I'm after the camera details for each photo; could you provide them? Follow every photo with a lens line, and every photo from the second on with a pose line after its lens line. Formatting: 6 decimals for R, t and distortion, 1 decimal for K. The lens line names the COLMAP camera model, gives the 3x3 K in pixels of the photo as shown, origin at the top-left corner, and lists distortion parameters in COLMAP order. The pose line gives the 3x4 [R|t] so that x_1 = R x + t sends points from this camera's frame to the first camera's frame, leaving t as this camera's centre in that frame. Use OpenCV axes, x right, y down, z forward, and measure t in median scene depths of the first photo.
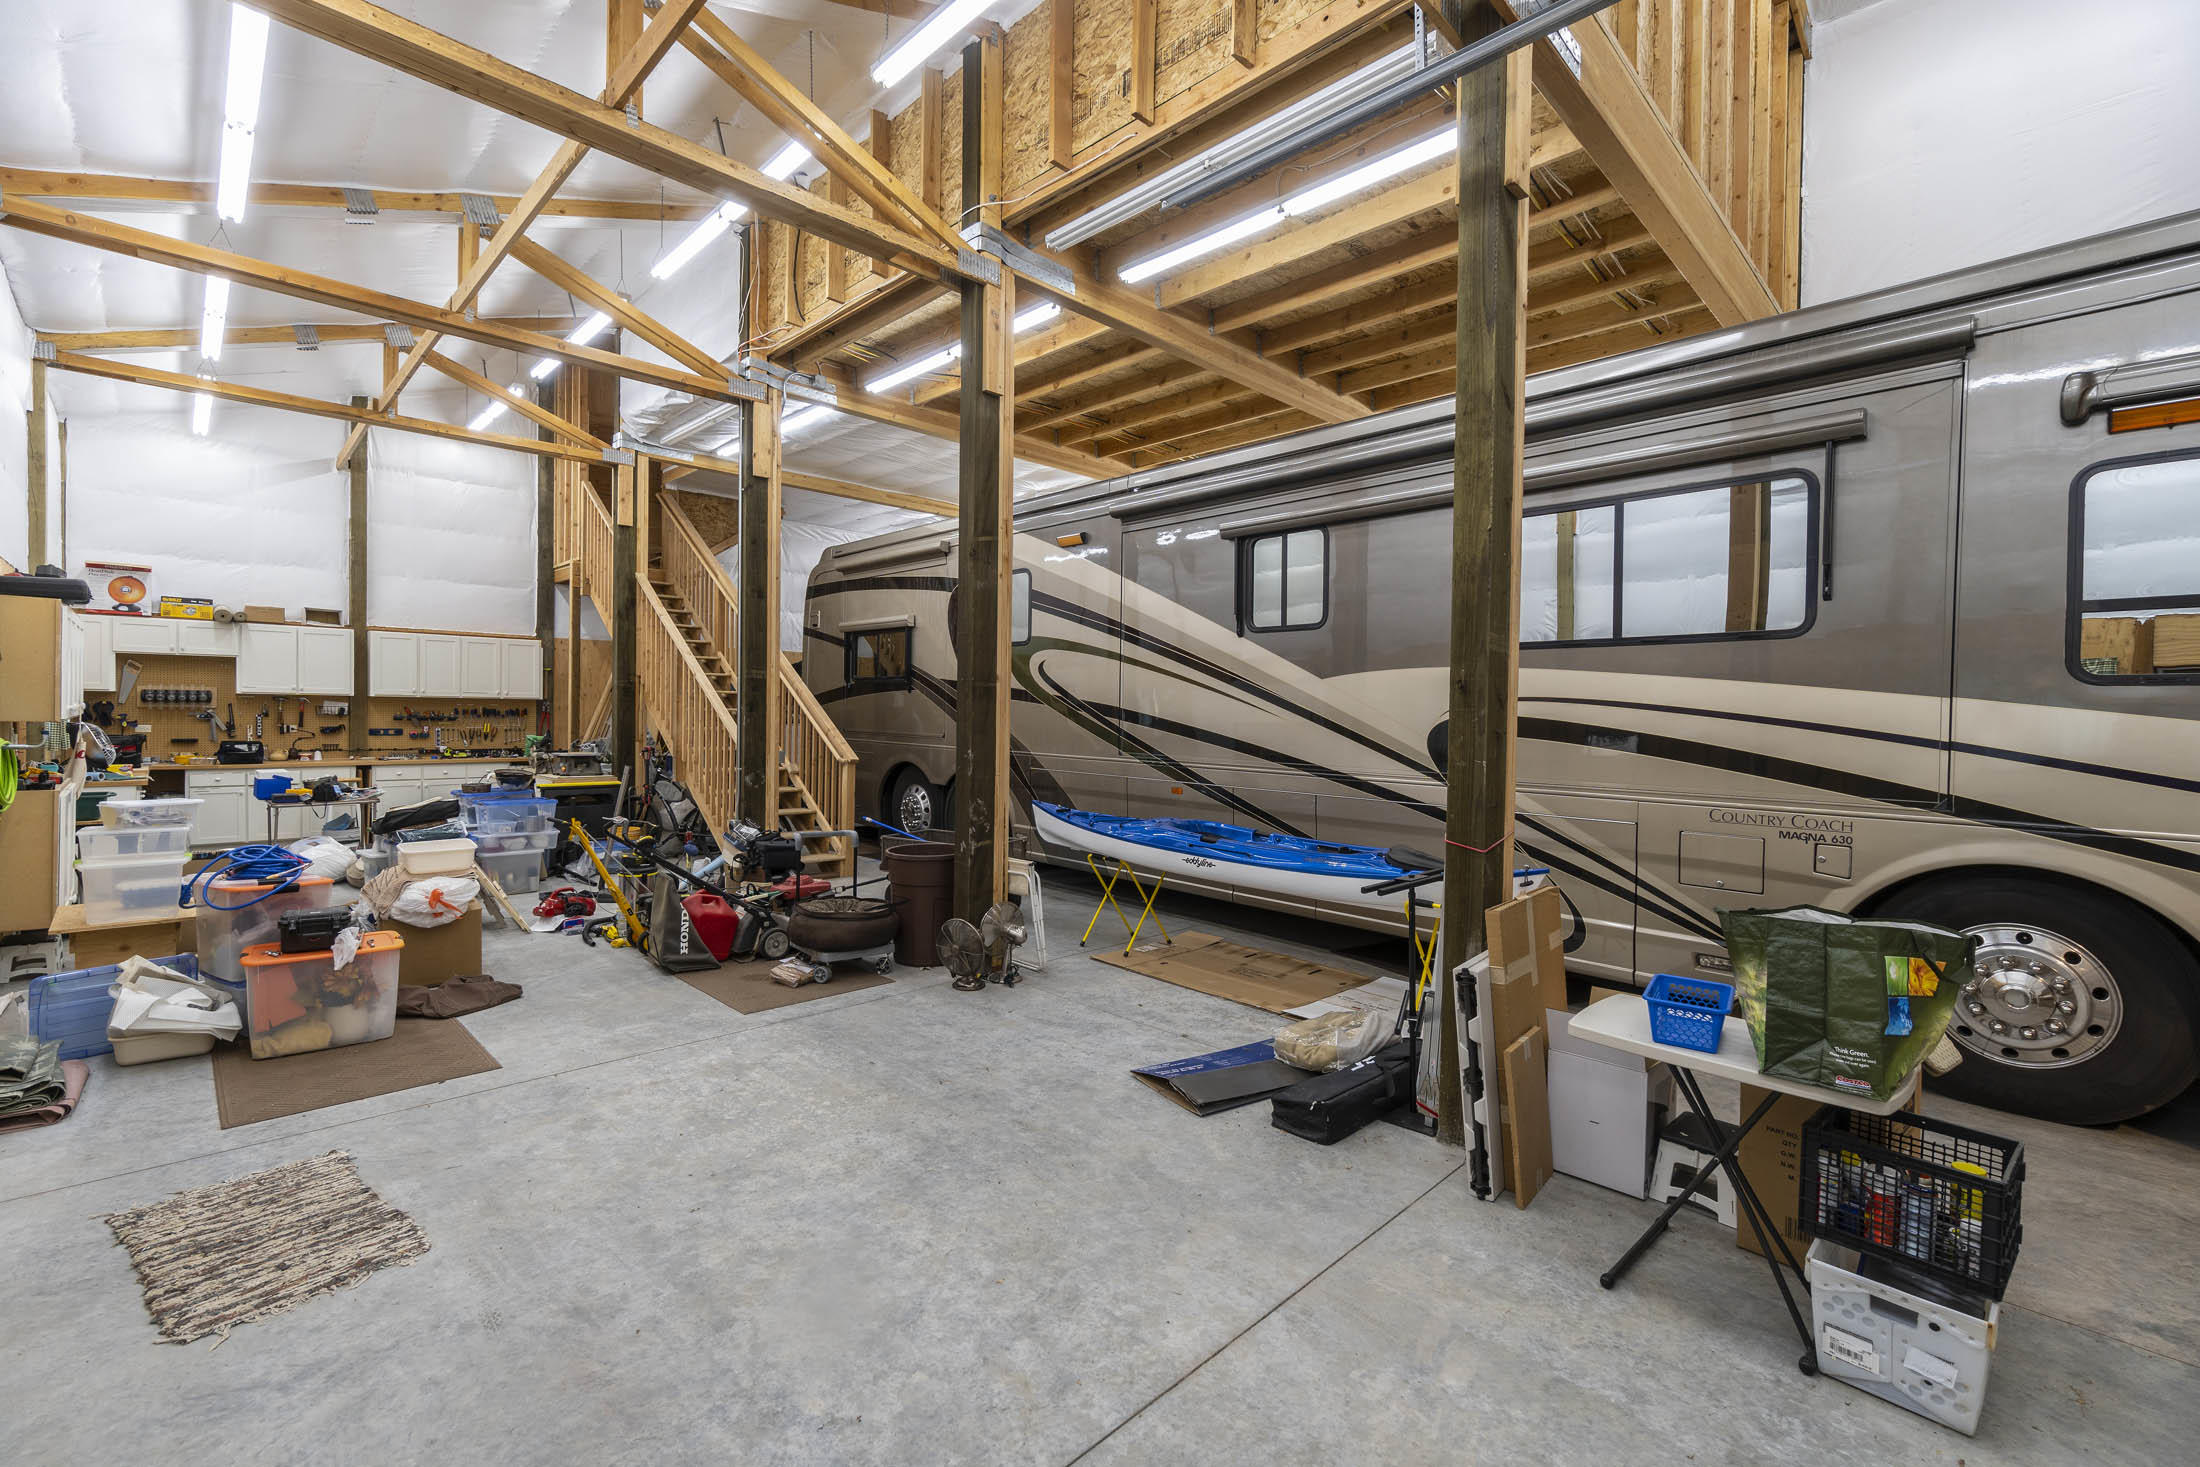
lens RADIAL K [[950.8, 0, 1100.0], [0, 950.8, 733.5], [0, 0, 1]] dist [-0.000561, -0.000059]
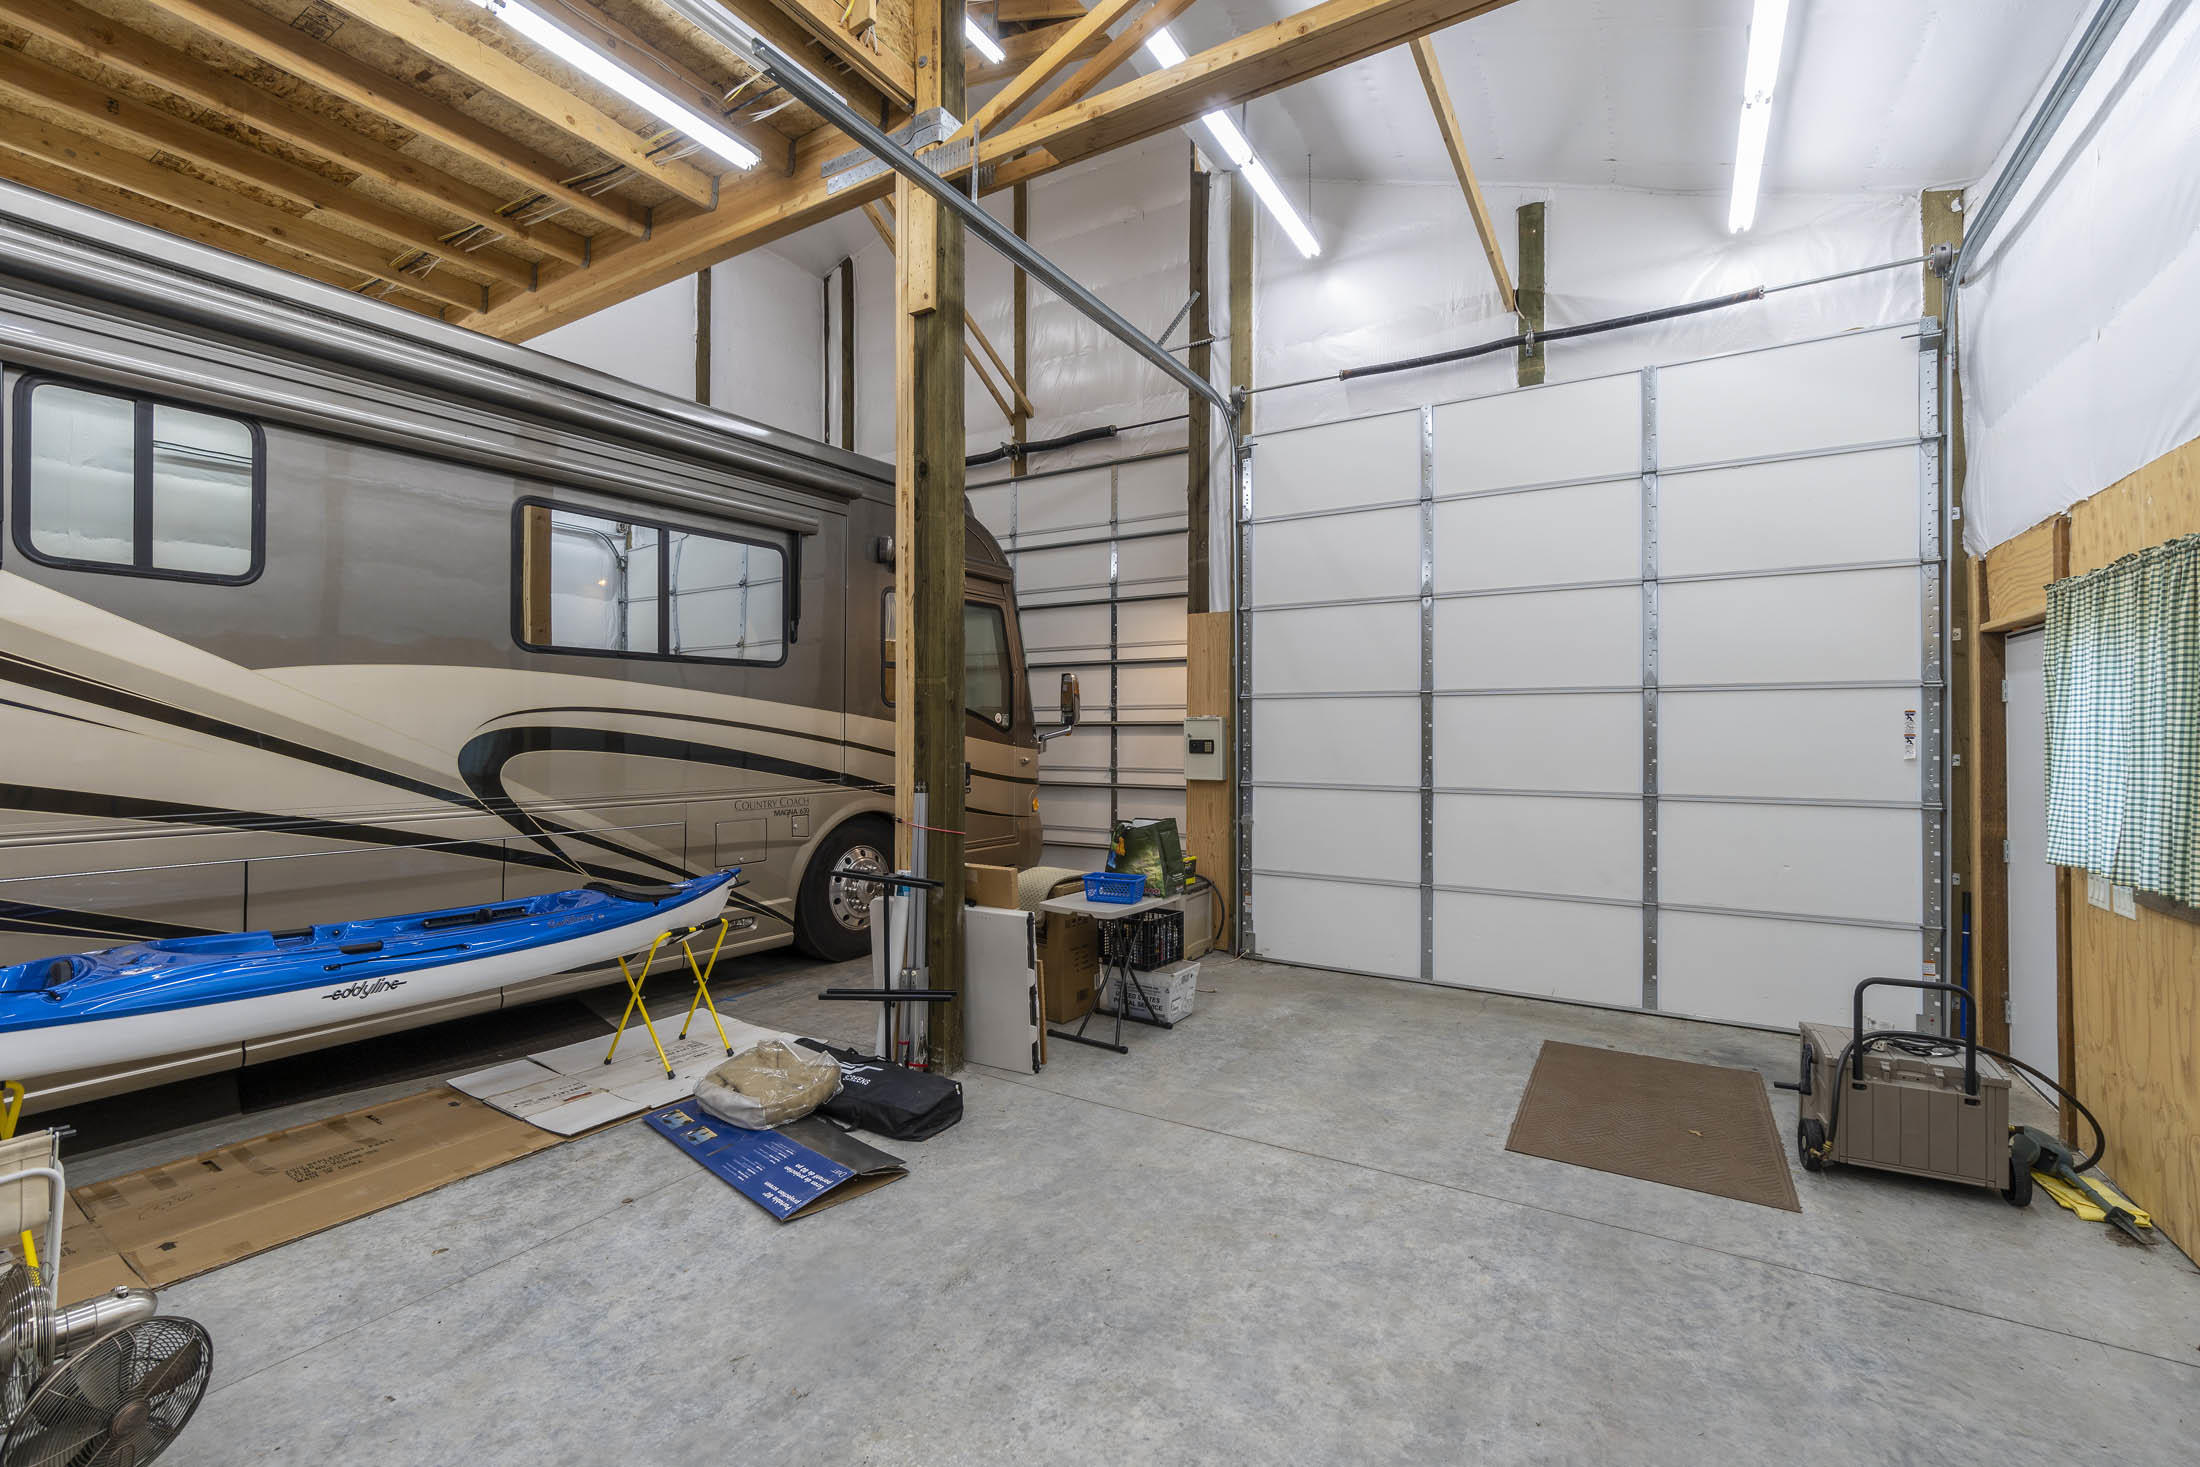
lens RADIAL K [[921.4, 0, 1100.0], [0, 921.4, 733.5], [0, 0, 1]] dist [-0.010000, -0.000022]
pose [[-0.236927, -0.018279, 0.971356, -0.619735], [0.017833, 0.999573, 0.023160, -0.027036], [-0.971364, 0.022809, -0.236500, 0.810941]]
